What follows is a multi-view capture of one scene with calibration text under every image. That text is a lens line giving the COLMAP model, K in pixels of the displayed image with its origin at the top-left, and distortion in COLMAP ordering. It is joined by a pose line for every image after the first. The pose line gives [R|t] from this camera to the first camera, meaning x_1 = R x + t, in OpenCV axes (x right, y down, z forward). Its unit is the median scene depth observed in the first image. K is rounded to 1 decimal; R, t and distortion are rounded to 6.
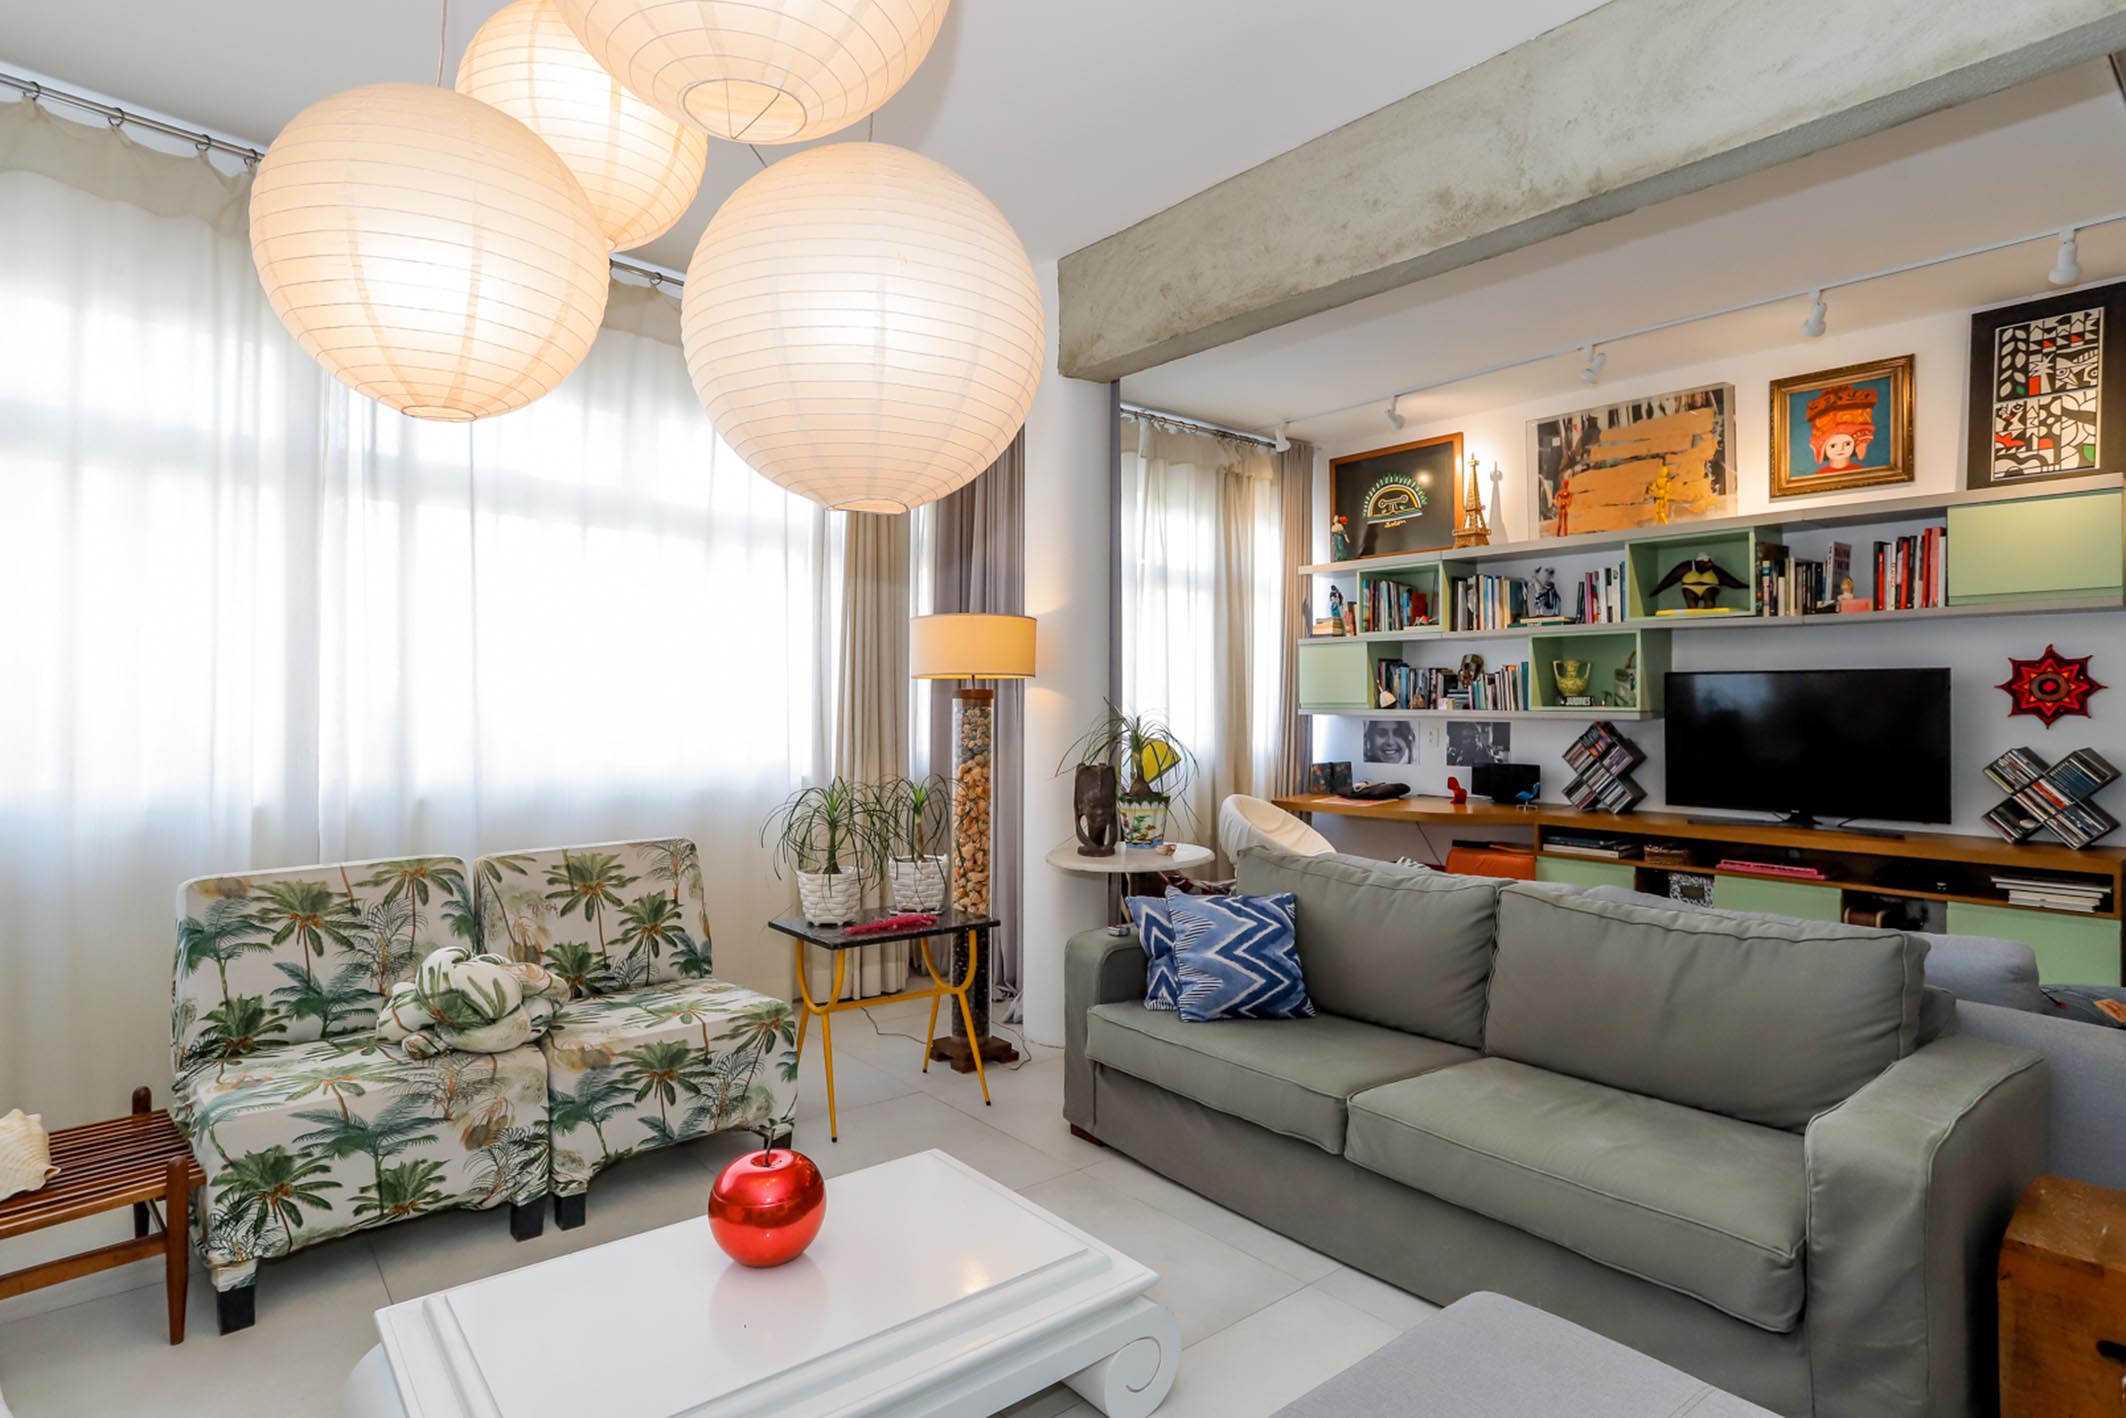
lens RADIAL K [[1114.8, 0, 1062.5], [0, 1114.8, 700.2], [0, 0, 1]] dist [-0.060047, 0.038196]
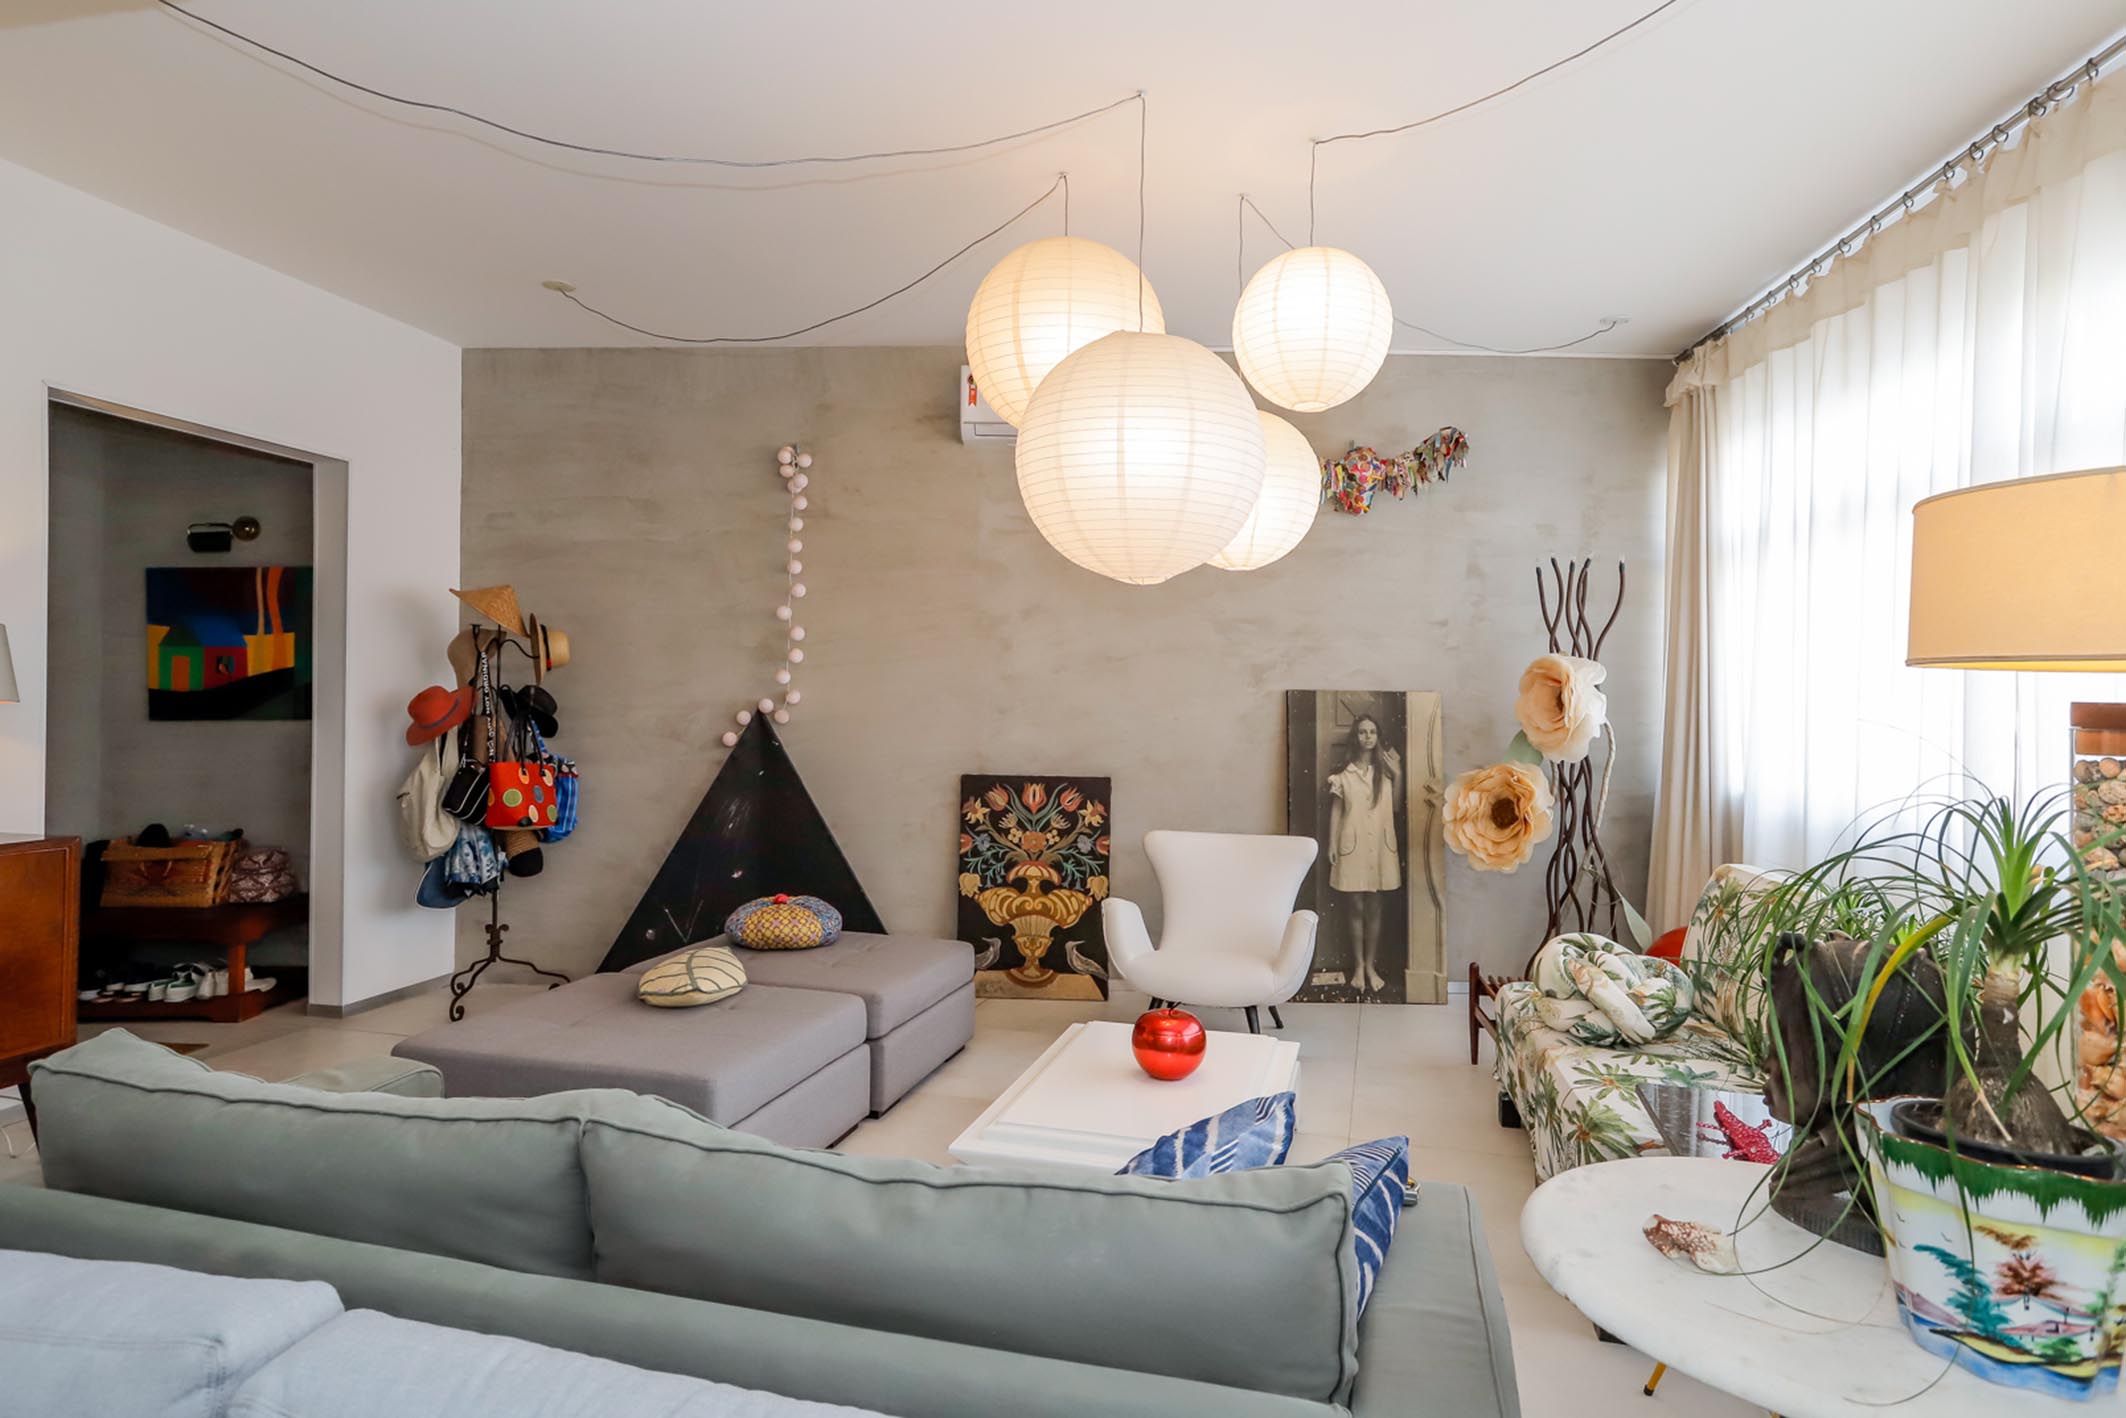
lens RADIAL K [[1140.2, 0, 1063.0], [0, 1140.2, 709.0], [0, 0, 1]] dist [-0.071919, -0.000158]
pose [[-0.819850, -0.006448, -0.572542, 0.456213], [-0.009690, 0.999950, 0.002613, -0.005157], [0.572497, 0.007690, -0.819871, 1.334235]]
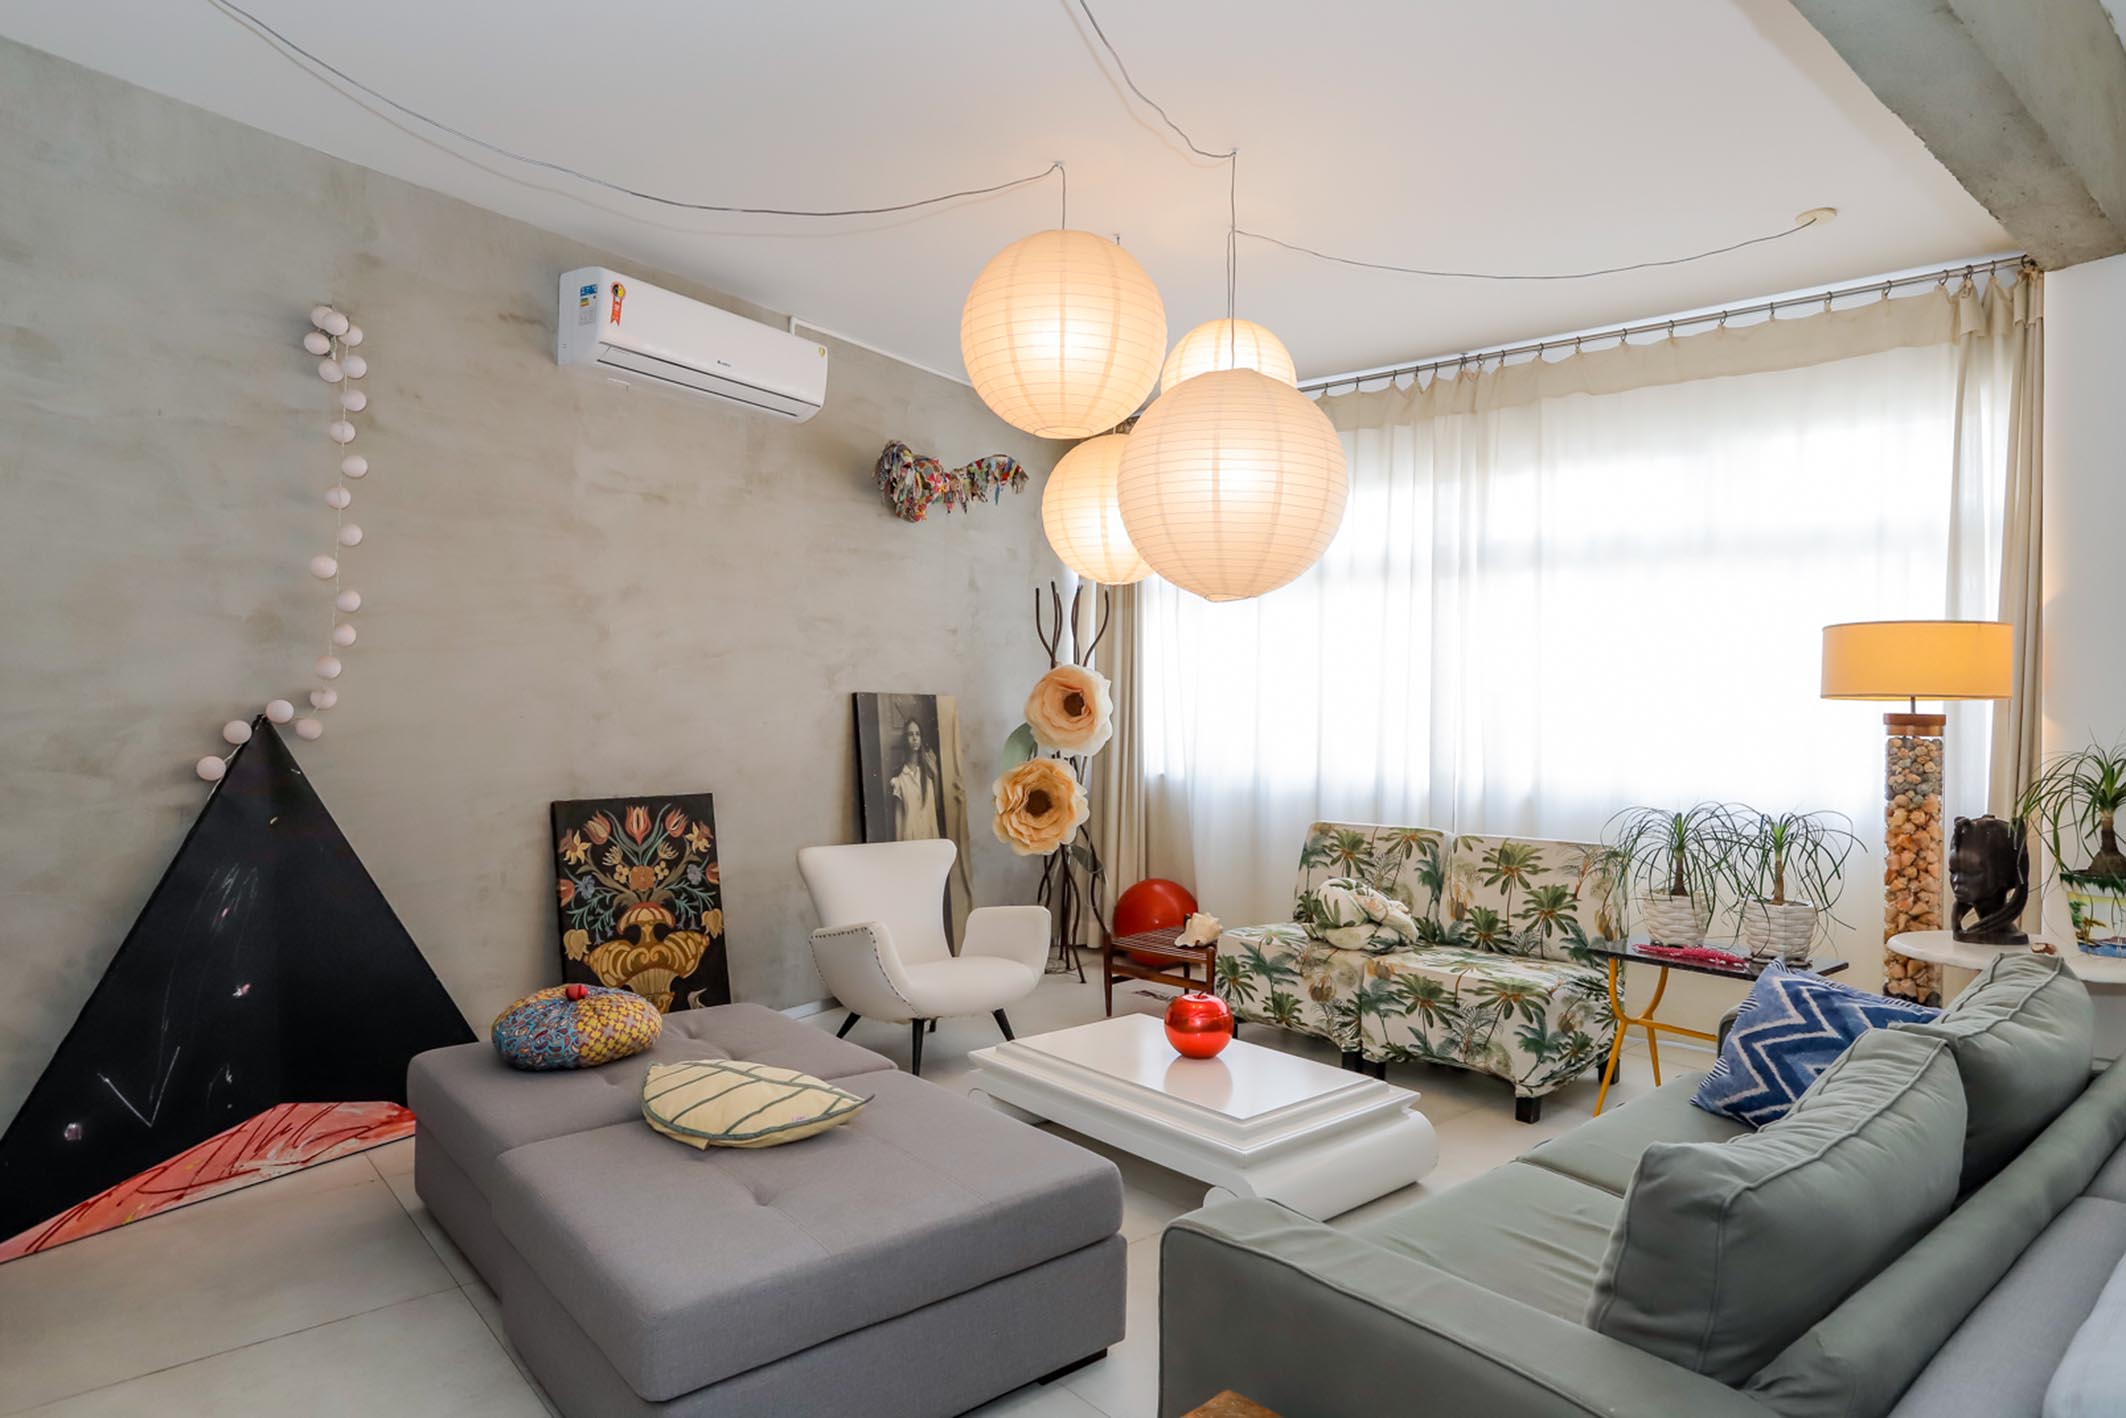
lens RADIAL K [[1212.1, 0, 1071.8], [0, 1212.1, 706.5], [0, 0, 1]] dist [-0.045163, 0.000959]
pose [[0.028156, -0.003436, -0.999598, 0.944999], [-0.008213, 0.999960, -0.003669, -0.008353], [0.999570, 0.008313, 0.028127, 0.457161]]
